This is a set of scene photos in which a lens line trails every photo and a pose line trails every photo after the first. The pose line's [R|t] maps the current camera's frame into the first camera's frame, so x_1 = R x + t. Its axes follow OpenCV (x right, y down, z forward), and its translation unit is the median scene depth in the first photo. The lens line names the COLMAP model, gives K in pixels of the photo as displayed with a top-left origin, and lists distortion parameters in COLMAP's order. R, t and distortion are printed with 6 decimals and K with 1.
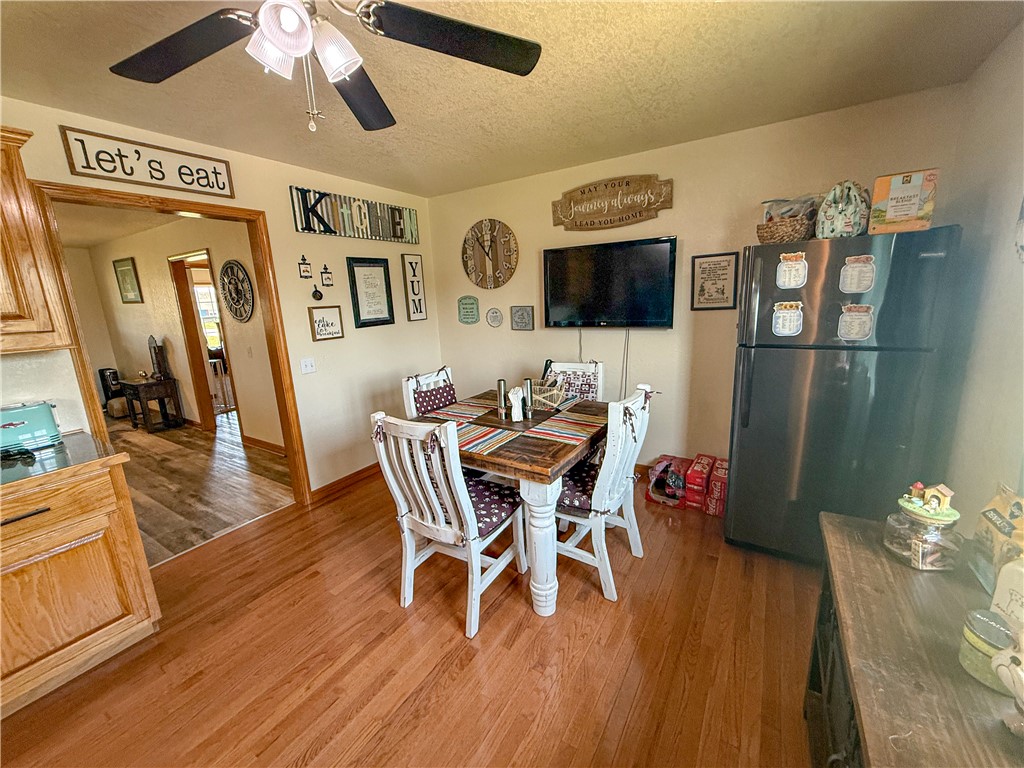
lens RADIAL K [[410.0, 0, 510.6], [0, 410.0, 382.5], [0, 0, 1]] dist [-0.000232, 0.000266]
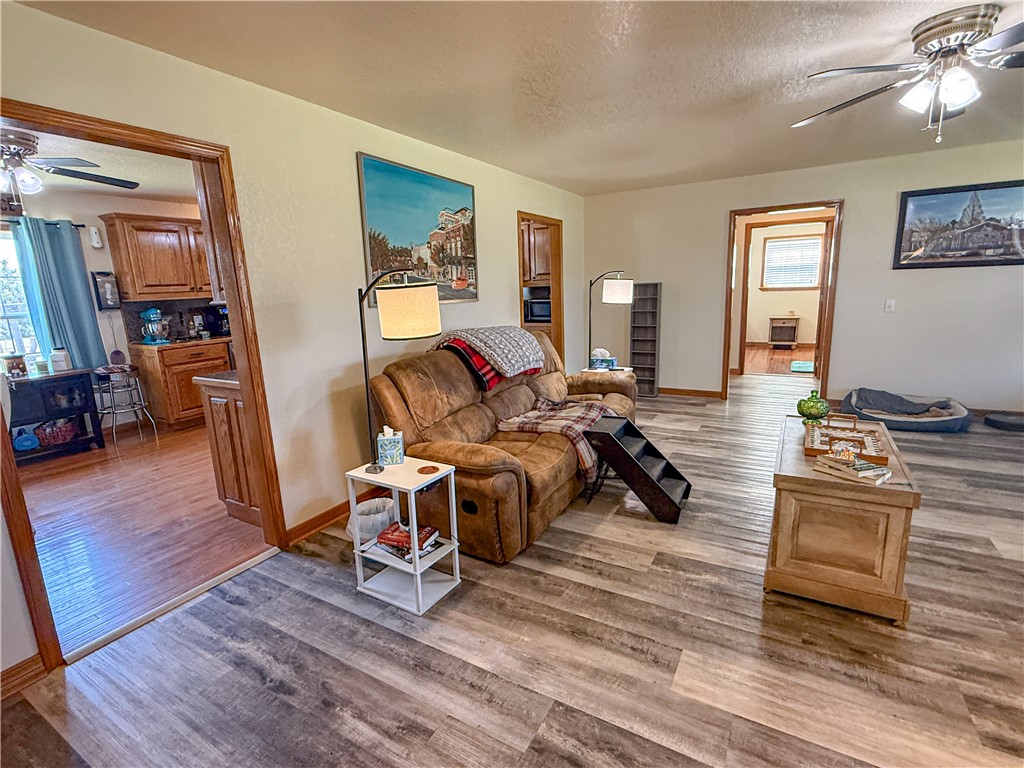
lens RADIAL K [[491.9, 0, 509.2], [0, 491.9, 383.5], [0, 0, 1]] dist [-0.000176, 0.000114]
pose [[-0.995956, 0.088004, -0.018079, -1.181446], [0.073547, 0.914213, 0.398503, -0.247112], [0.051598, 0.395562, -0.916989, 1.560839]]
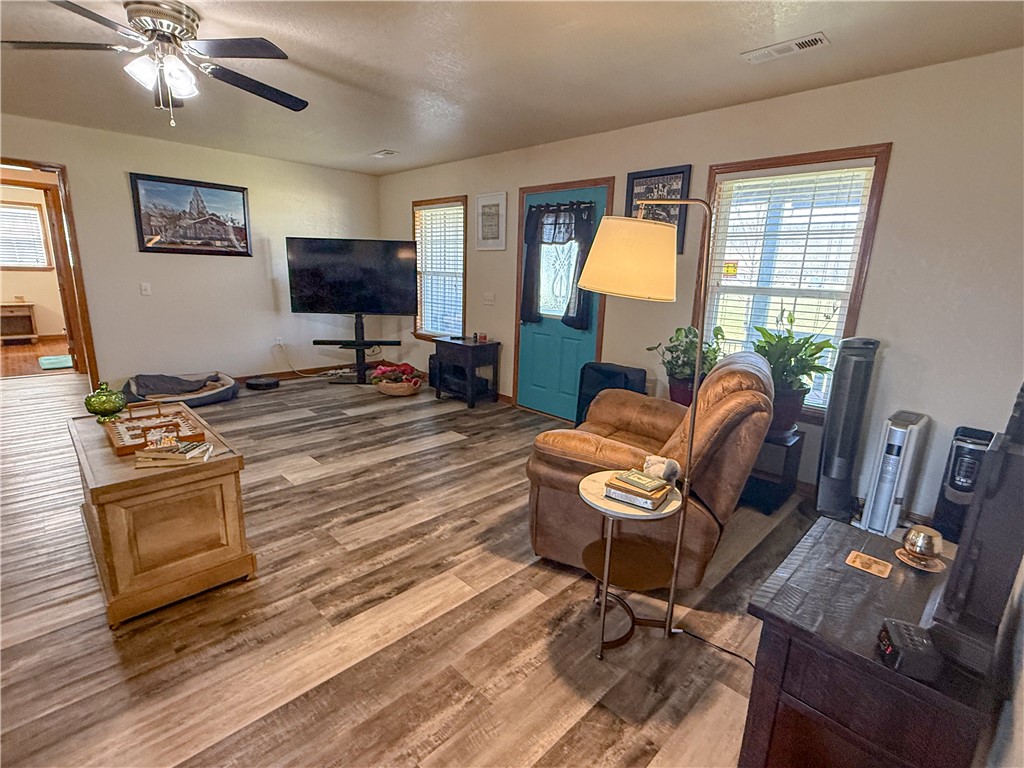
lens RADIAL K [[491.9, 0, 509.1], [0, 491.9, 384.4], [0, 0, 1]] dist [-0.000176, 0.000114]
pose [[-0.230901, 0.255315, -0.938882, -1.167939], [-0.226844, 0.924239, 0.307121, -0.217635], [0.946164, 0.283894, -0.155491, 1.498535]]
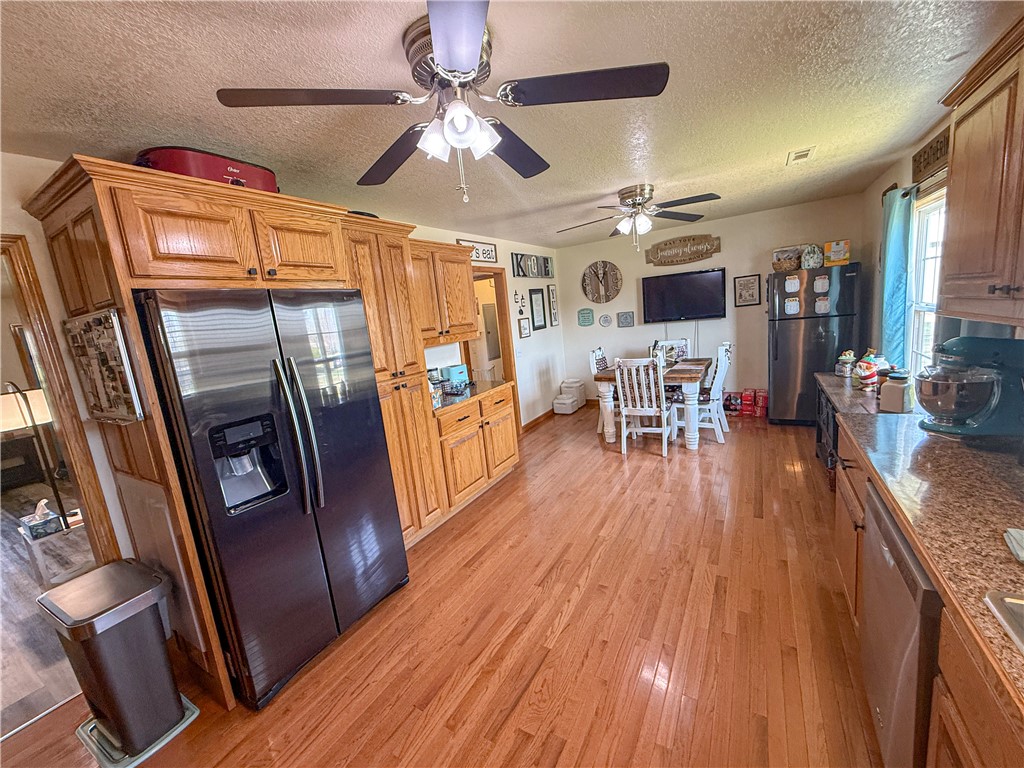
lens RADIAL K [[410.0, 0, 511.8], [0, 410.0, 383.4], [0, 0, 1]] dist [-0.000232, 0.000266]
pose [[0.997652, -0.065576, 0.019753, -0.579667], [0.066326, 0.996993, -0.040074, 0.161076], [-0.017065, 0.041290, 0.999001, -0.746437]]
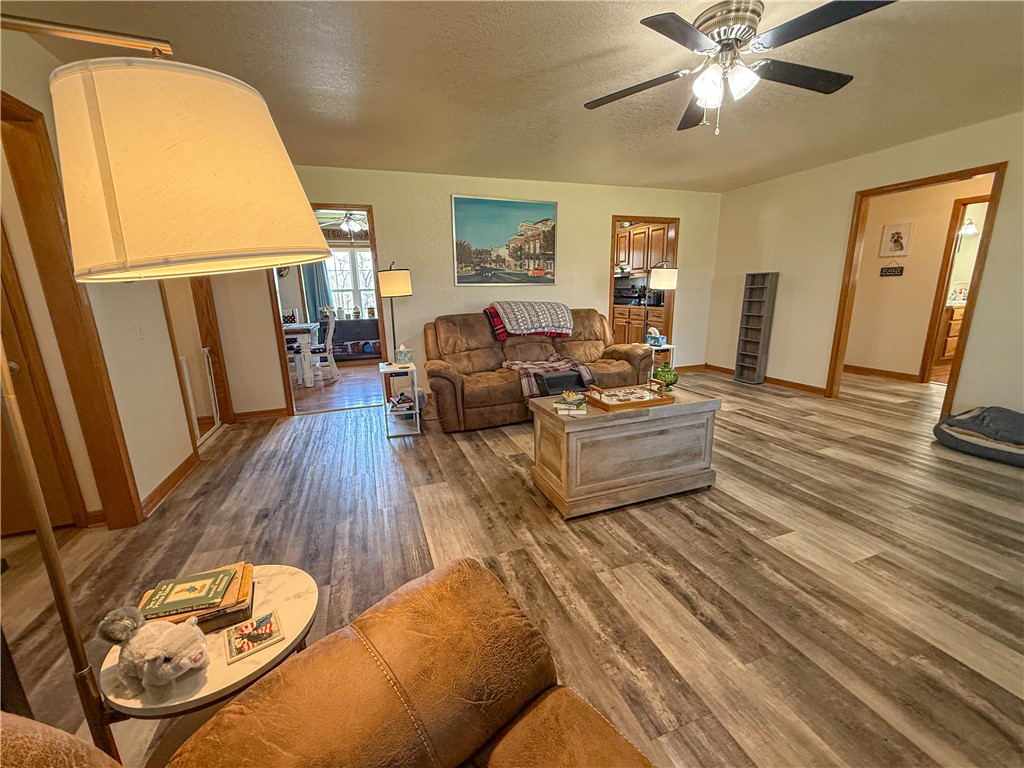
lens RADIAL K [[410.0, 0, 513.0], [0, 410.0, 382.8], [0, 0, 1]] dist [-0.000232, 0.000266]
pose [[-0.785967, -0.076132, 0.613563, -2.078237], [0.186495, 0.916973, 0.352677, -0.160161], [-0.589470, 0.391618, -0.706512, 1.601355]]
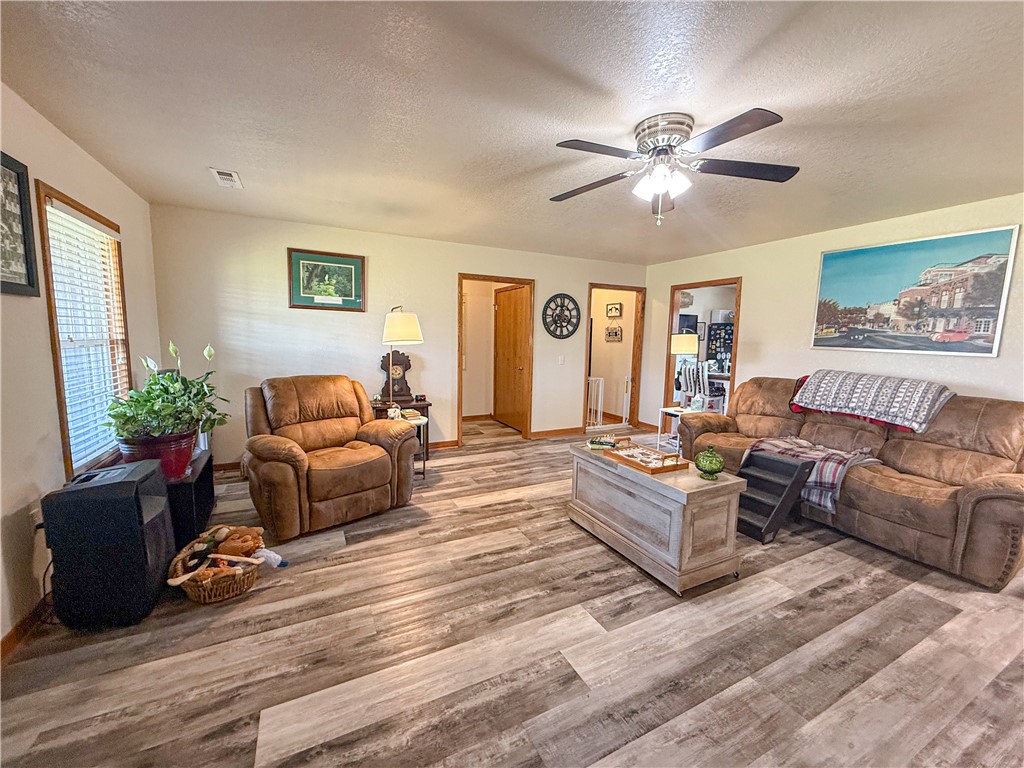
lens RADIAL K [[410.0, 0, 504.0], [0, 410.0, 382.2], [0, 0, 1]] dist [-0.000232, 0.000266]
pose [[0.527758, -0.042764, 0.848318, -2.680290], [0.137049, 0.989933, -0.035359, 0.032373], [-0.838266, 0.134922, 0.528306, 0.629528]]
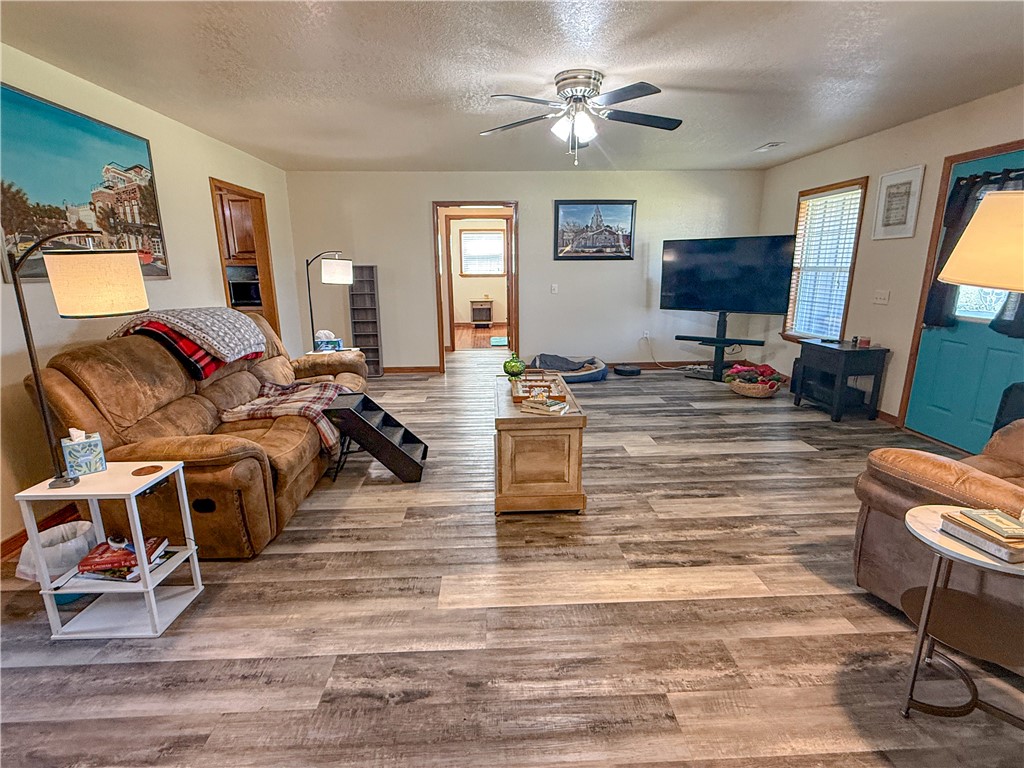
lens RADIAL K [[491.9, 0, 511.9], [0, 491.9, 384.5], [0, 0, 1]] dist [-0.000176, 0.000114]
pose [[-0.819297, 0.185166, -0.542647, -1.121498], [-0.076104, 0.902925, 0.423006, -0.246660], [0.568296, 0.387866, -0.725672, 1.613644]]
